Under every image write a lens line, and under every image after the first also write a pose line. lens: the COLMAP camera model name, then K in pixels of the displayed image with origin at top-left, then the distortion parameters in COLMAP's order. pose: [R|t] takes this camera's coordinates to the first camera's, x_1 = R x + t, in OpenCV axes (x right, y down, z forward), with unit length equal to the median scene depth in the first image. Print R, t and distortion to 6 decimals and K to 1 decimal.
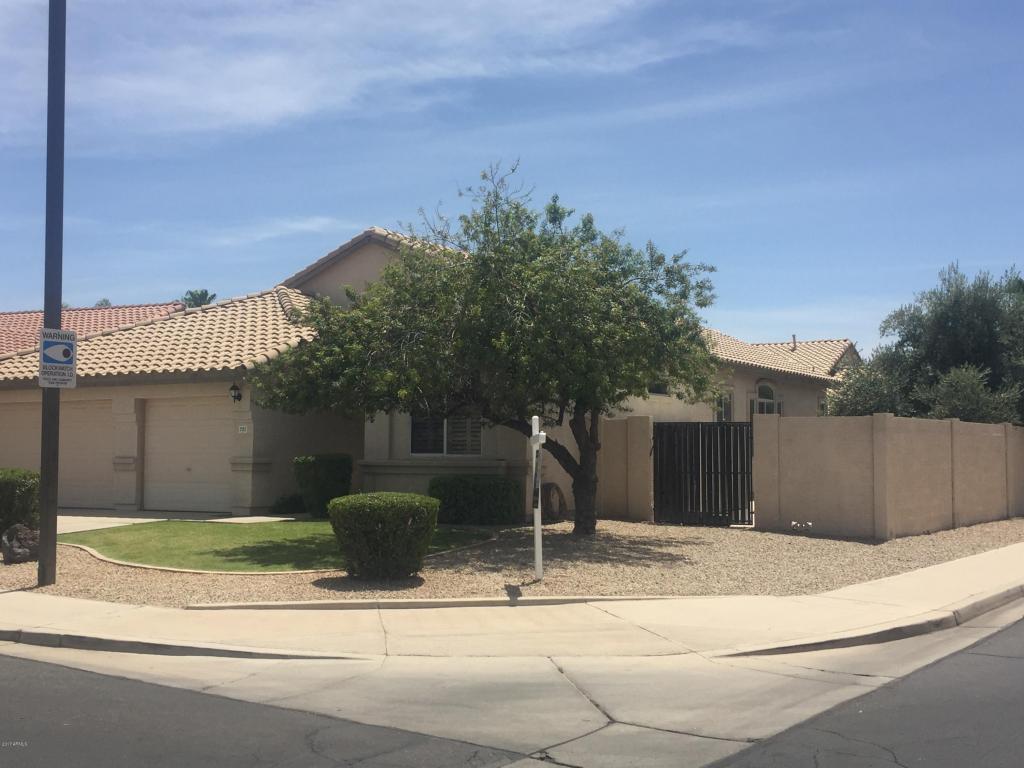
lens RADIAL K [[1158.3, 0, 512.0], [0, 1158.3, 384.0], [0, 0, 1]] dist [0.054152, -0.028231]
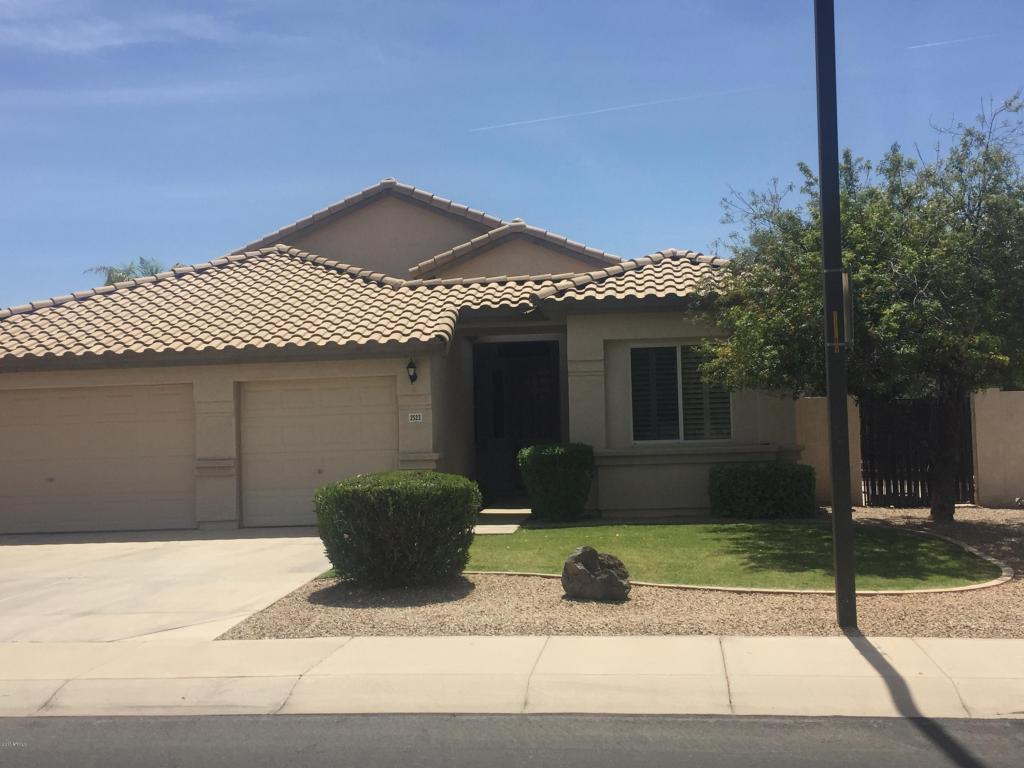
lens RADIAL K [[1158.3, 0, 512.0], [0, 1158.3, 384.0], [0, 0, 1]] dist [0.054152, -0.028231]
pose [[0.911424, -0.011569, 0.411307, -0.580643], [0.008040, 0.999915, 0.010309, 0.009660], [-0.411391, -0.006089, 0.911439, 0.290693]]
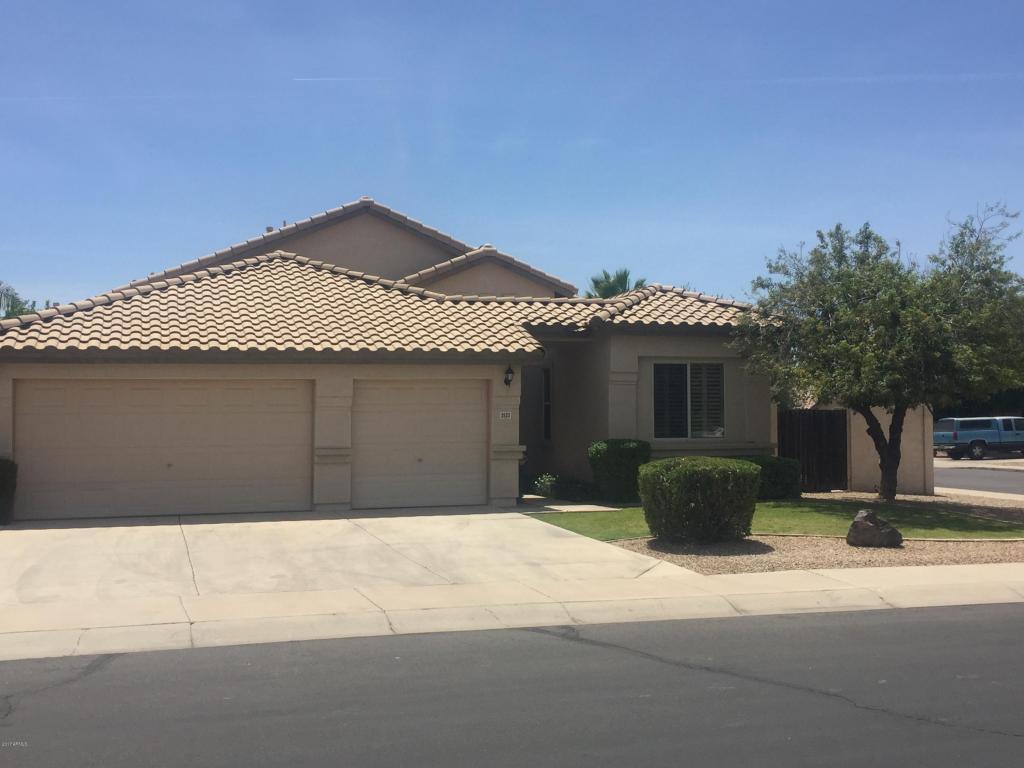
lens RADIAL K [[1158.3, 0, 512.0], [0, 1158.3, 384.0], [0, 0, 1]] dist [0.054152, -0.028231]
pose [[0.693460, 0.017961, 0.720271, -1.055314], [-0.028998, 0.999575, 0.002993, 0.012414], [-0.719911, -0.022961, 0.693686, 0.403203]]
